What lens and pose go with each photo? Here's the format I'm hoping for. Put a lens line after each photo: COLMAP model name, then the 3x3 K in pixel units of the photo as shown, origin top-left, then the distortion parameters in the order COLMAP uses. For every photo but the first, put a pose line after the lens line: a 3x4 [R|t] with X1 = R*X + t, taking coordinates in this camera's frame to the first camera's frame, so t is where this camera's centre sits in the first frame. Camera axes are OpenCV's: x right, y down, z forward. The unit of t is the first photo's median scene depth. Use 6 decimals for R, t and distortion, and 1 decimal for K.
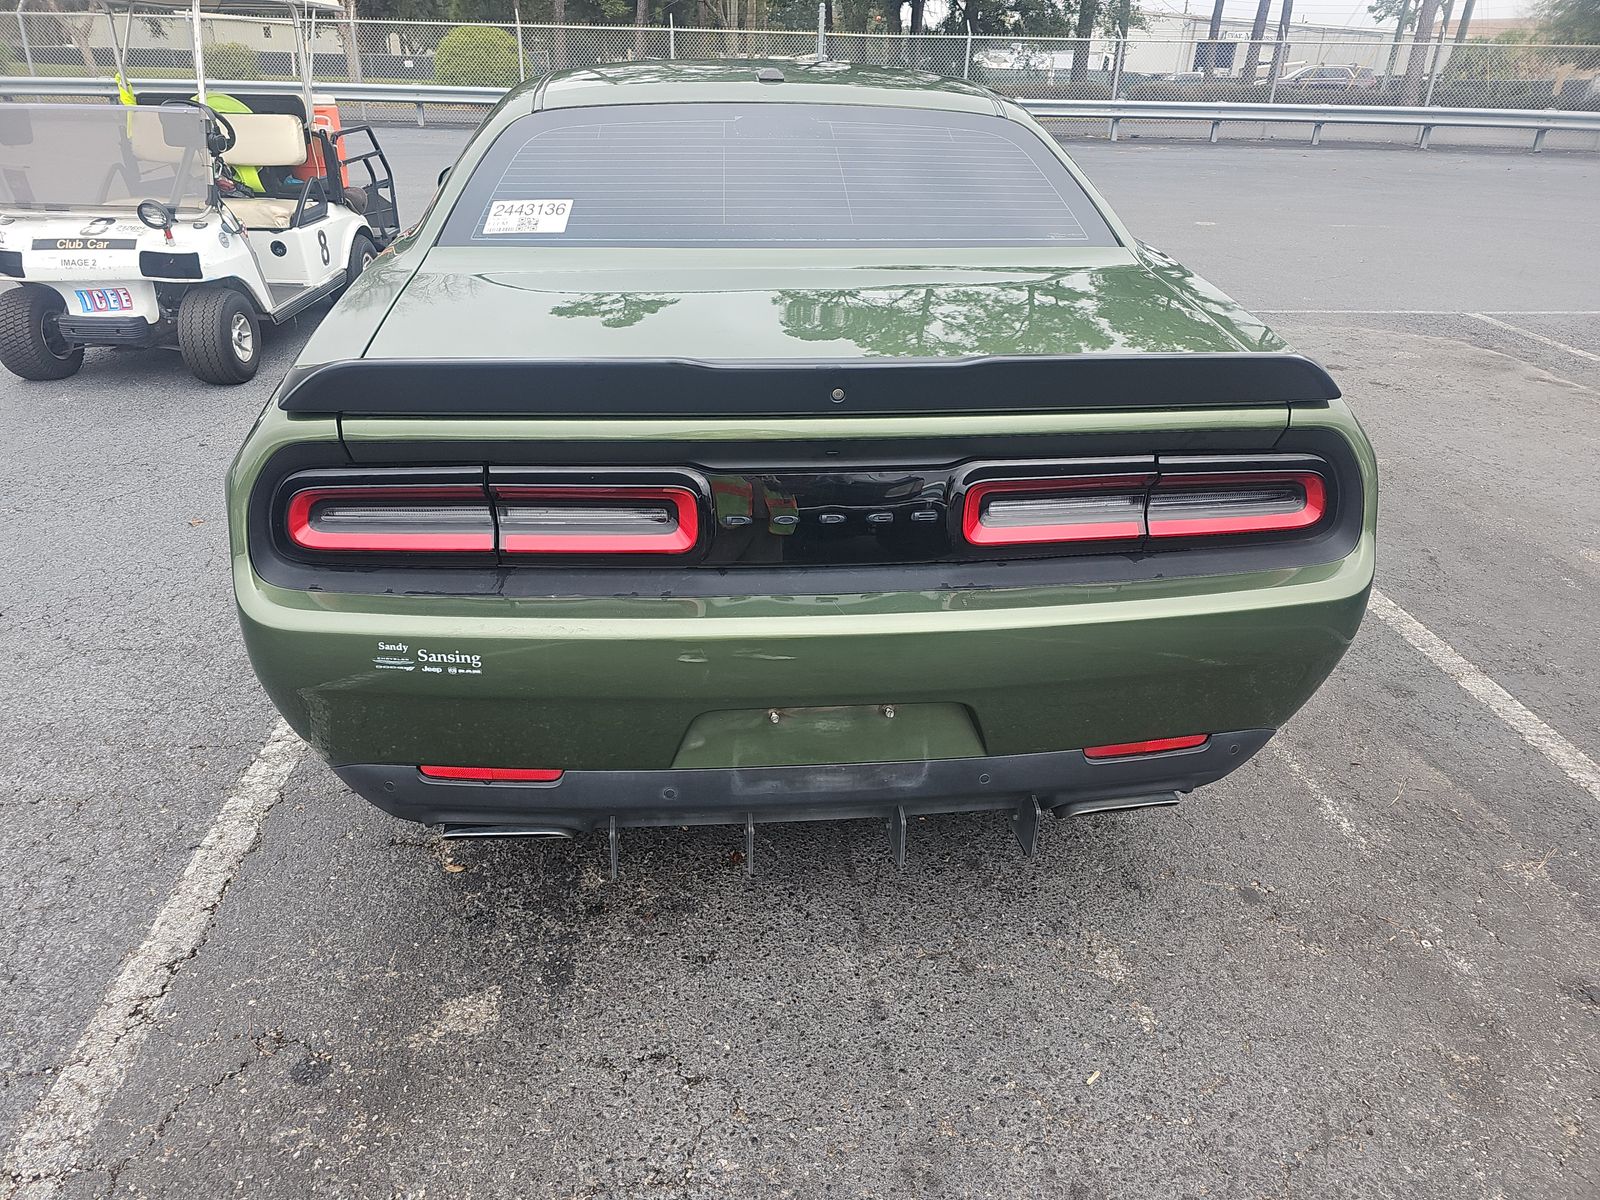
lens RADIAL K [[1051.1, 0, 800.7], [0, 1051.1, 598.6], [0, 0, 1]] dist [0.024153, 0.002875]
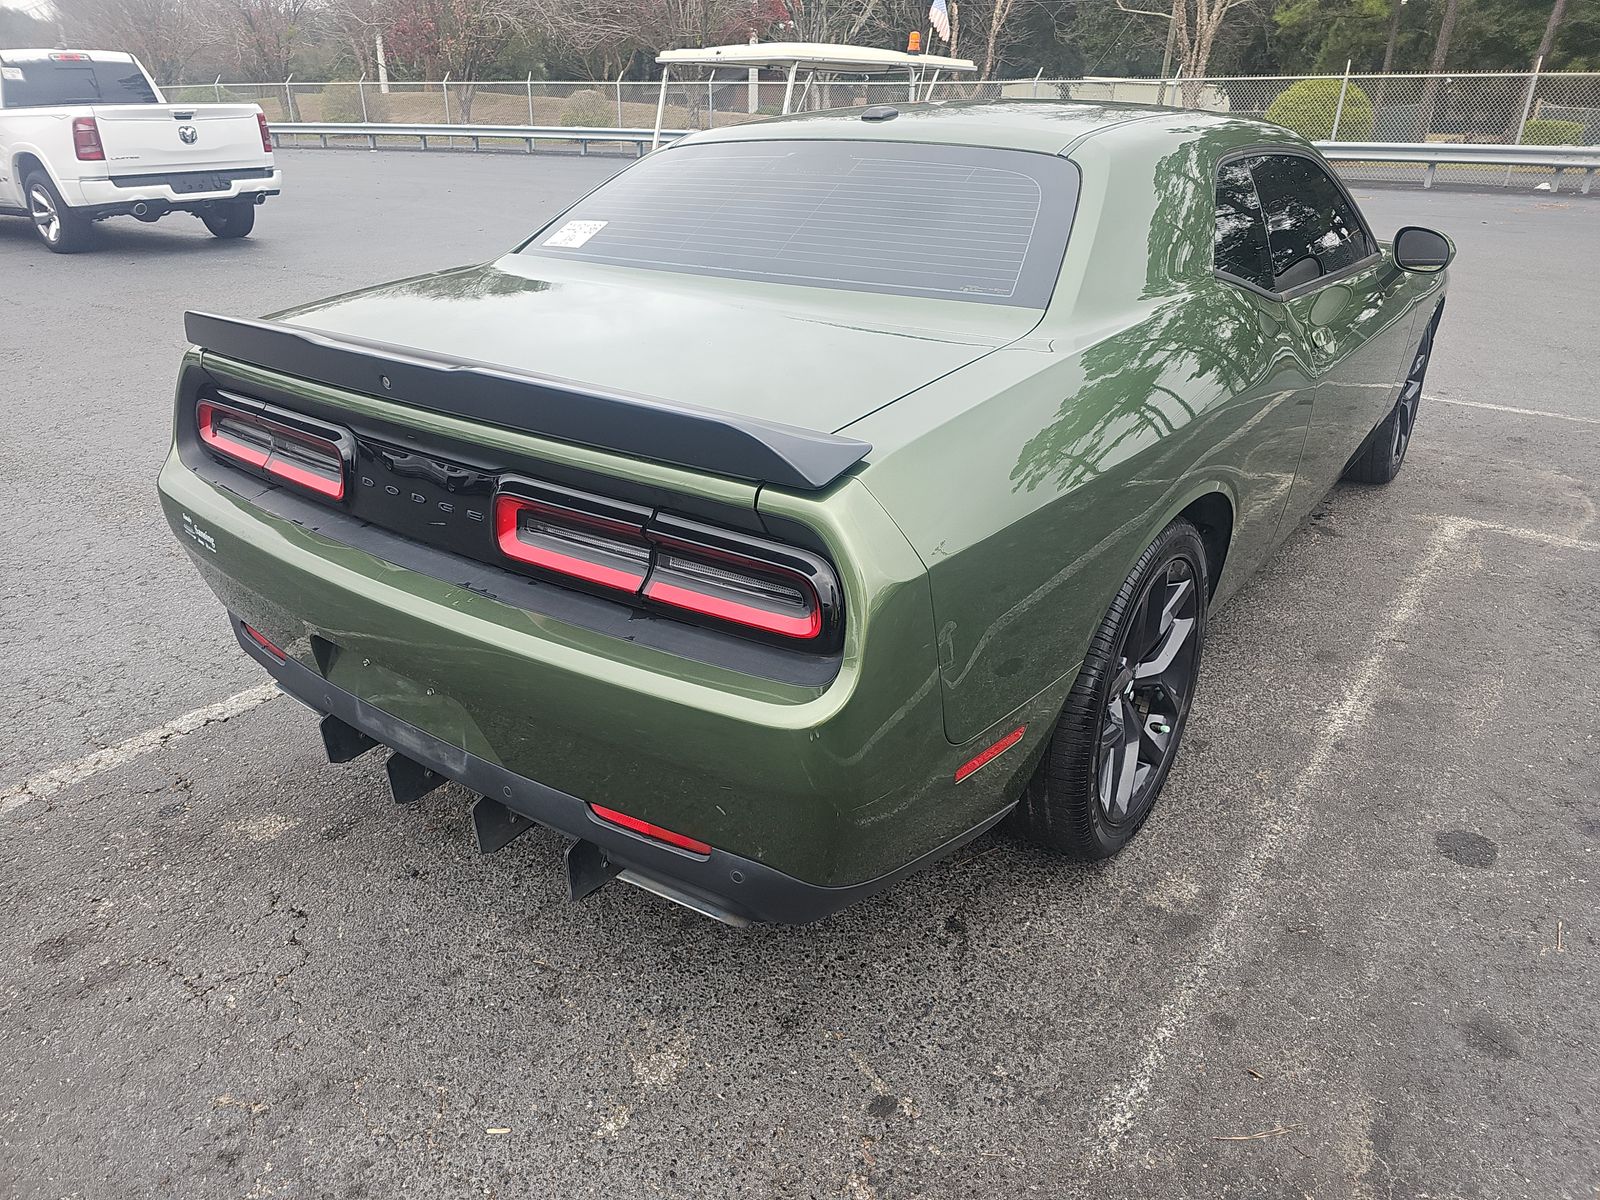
lens RADIAL K [[1051.1, 0, 797.2], [0, 1051.1, 605.2], [0, 0, 1]] dist [0.024153, 0.002875]
pose [[0.753566, 0.265038, -0.601575, 0.961615], [-0.287966, 0.955737, 0.060350, -0.142295], [0.590943, 0.127755, 0.796533, 0.347130]]
